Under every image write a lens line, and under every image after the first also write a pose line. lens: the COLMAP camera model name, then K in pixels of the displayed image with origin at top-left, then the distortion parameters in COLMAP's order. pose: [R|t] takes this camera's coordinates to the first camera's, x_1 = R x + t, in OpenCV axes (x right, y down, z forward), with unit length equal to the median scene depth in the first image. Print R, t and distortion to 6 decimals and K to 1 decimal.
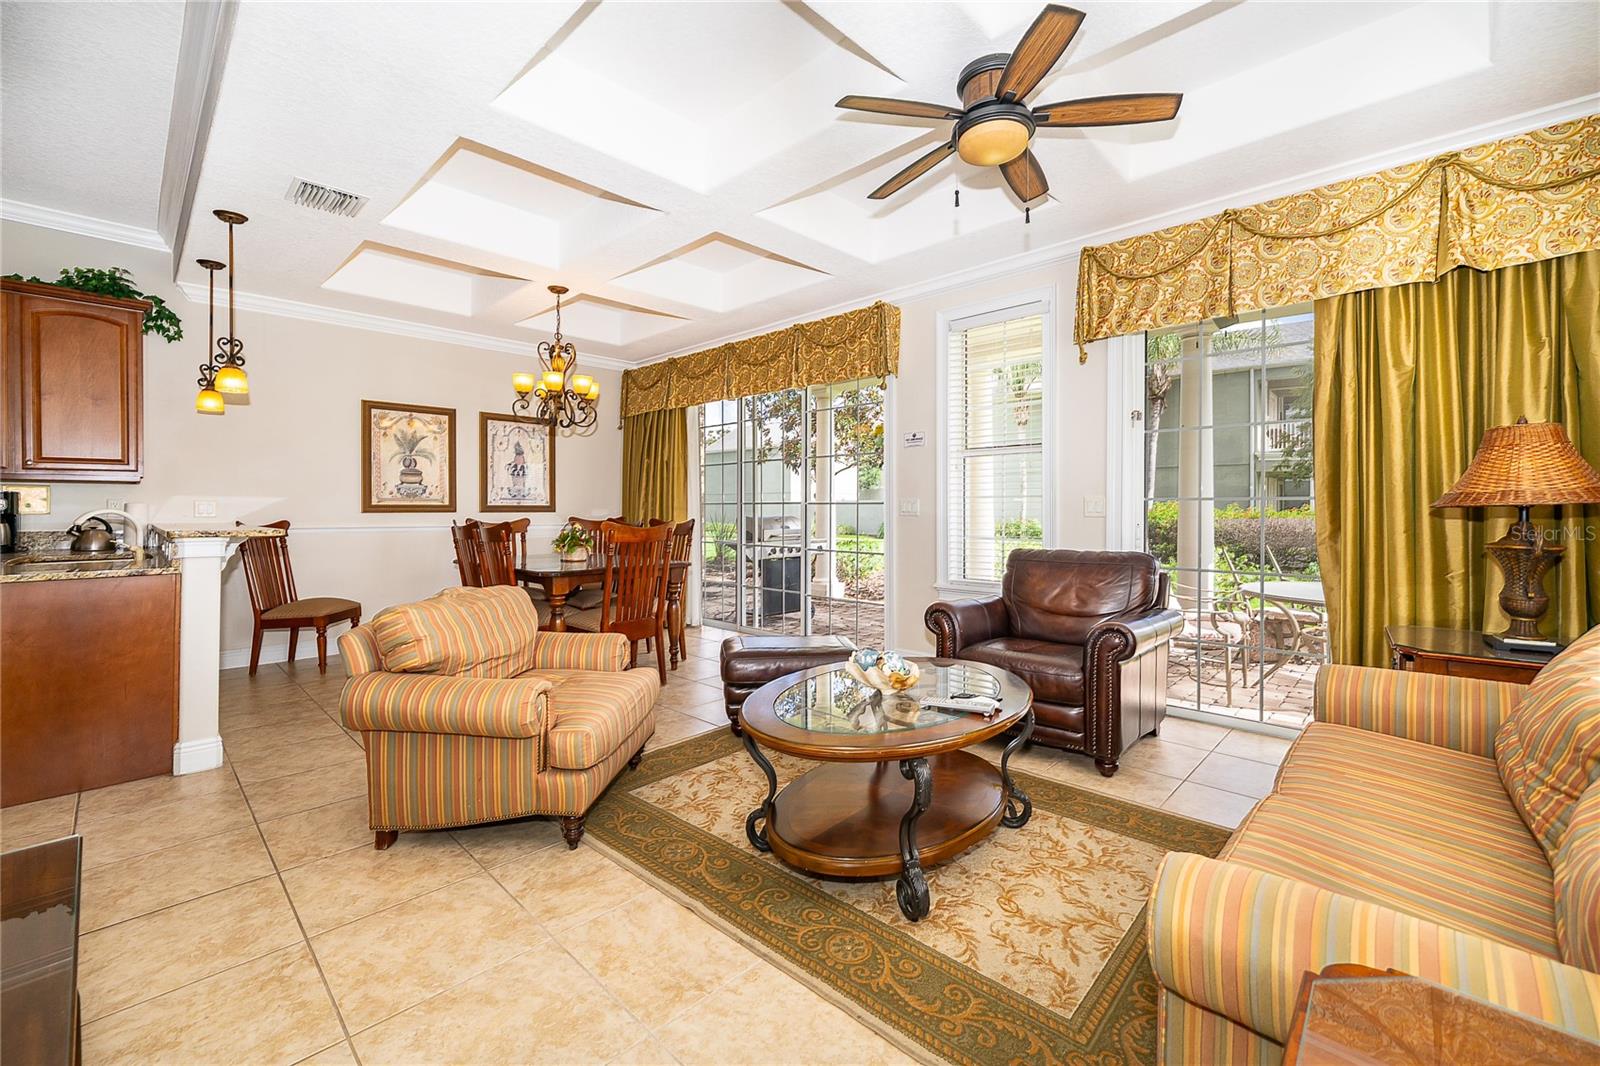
lens RADIAL K [[656.1, 0, 794.7], [0, 656.1, 514.7], [0, 0, 1]] dist [-0.000425, -0.000107]
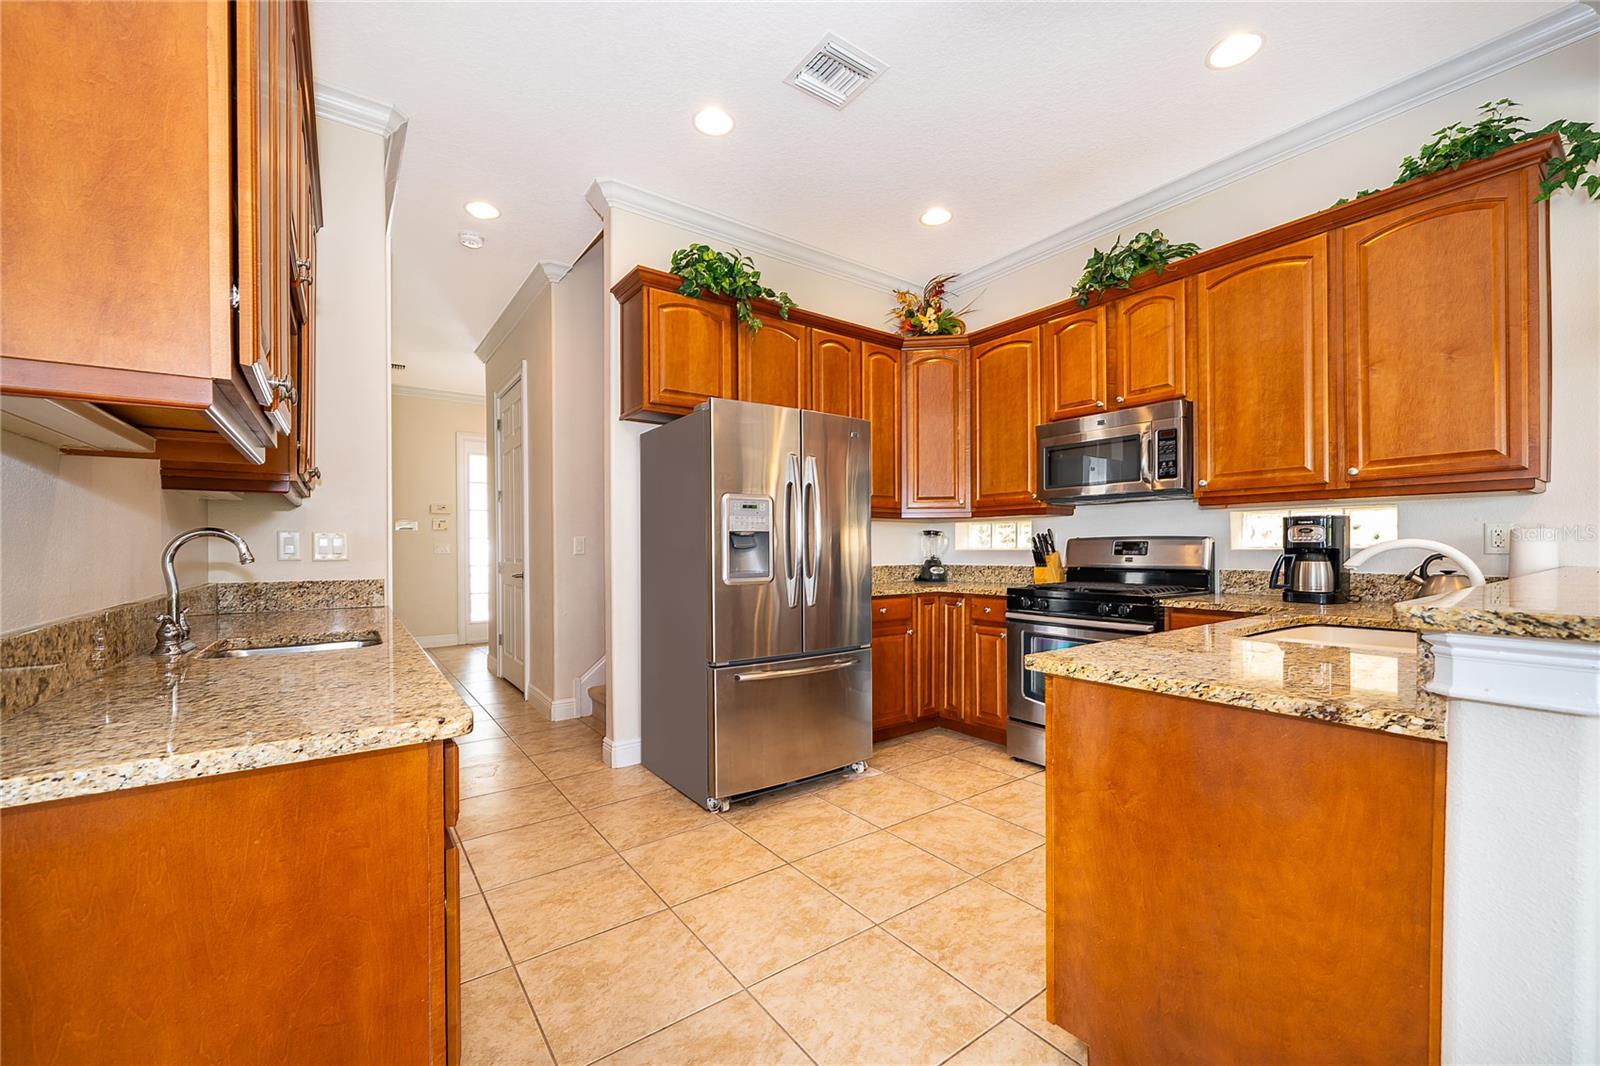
lens RADIAL K [[630.5, 0, 799.5], [0, 630.5, 552.9], [0, 0, 1]] dist [-0.002346, -0.000158]
pose [[-0.165336, 0.009915, -0.986187, -0.302704], [-0.001165, 0.999947, 0.010248, -0.001987], [0.986237, 0.002843, -0.165316, 0.379093]]
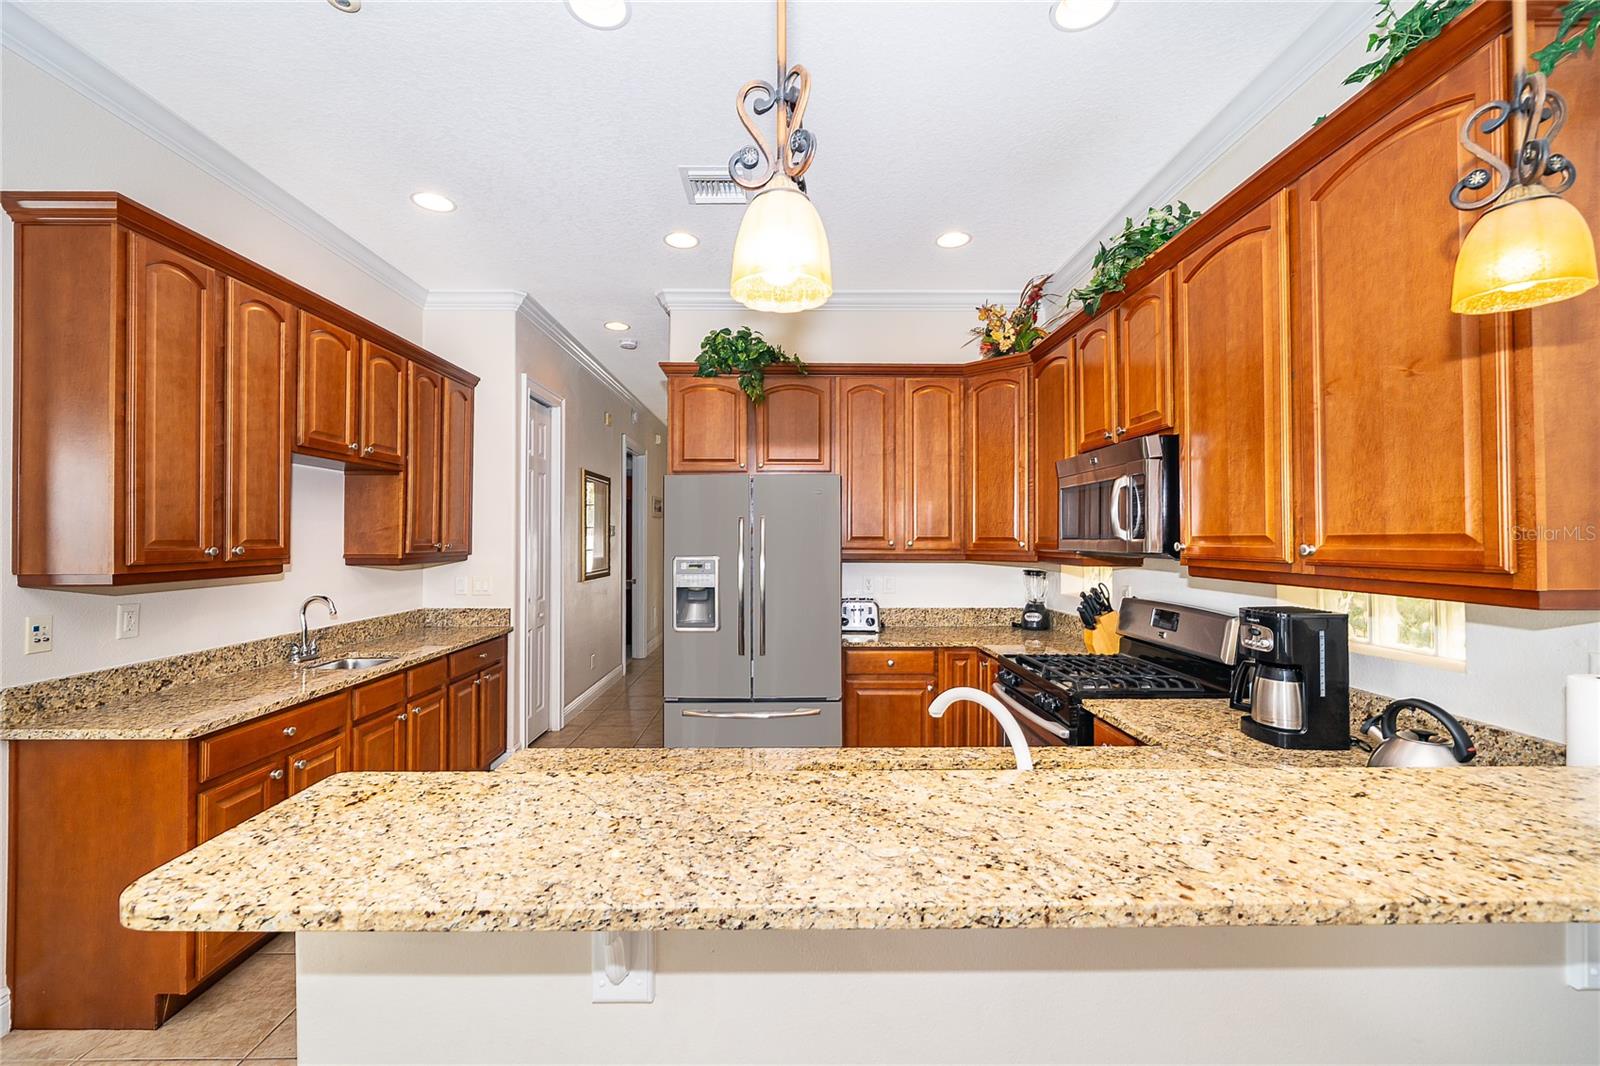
lens RADIAL K [[646.2, 0, 798.0], [0, 646.2, 528.9], [0, 0, 1]] dist [-0.002509, -0.000267]
pose [[-0.704922, -0.006956, -0.709251, -0.431376], [-0.002929, 0.999972, -0.006896, -0.062042], [0.709279, -0.002784, -0.704922, 0.731375]]
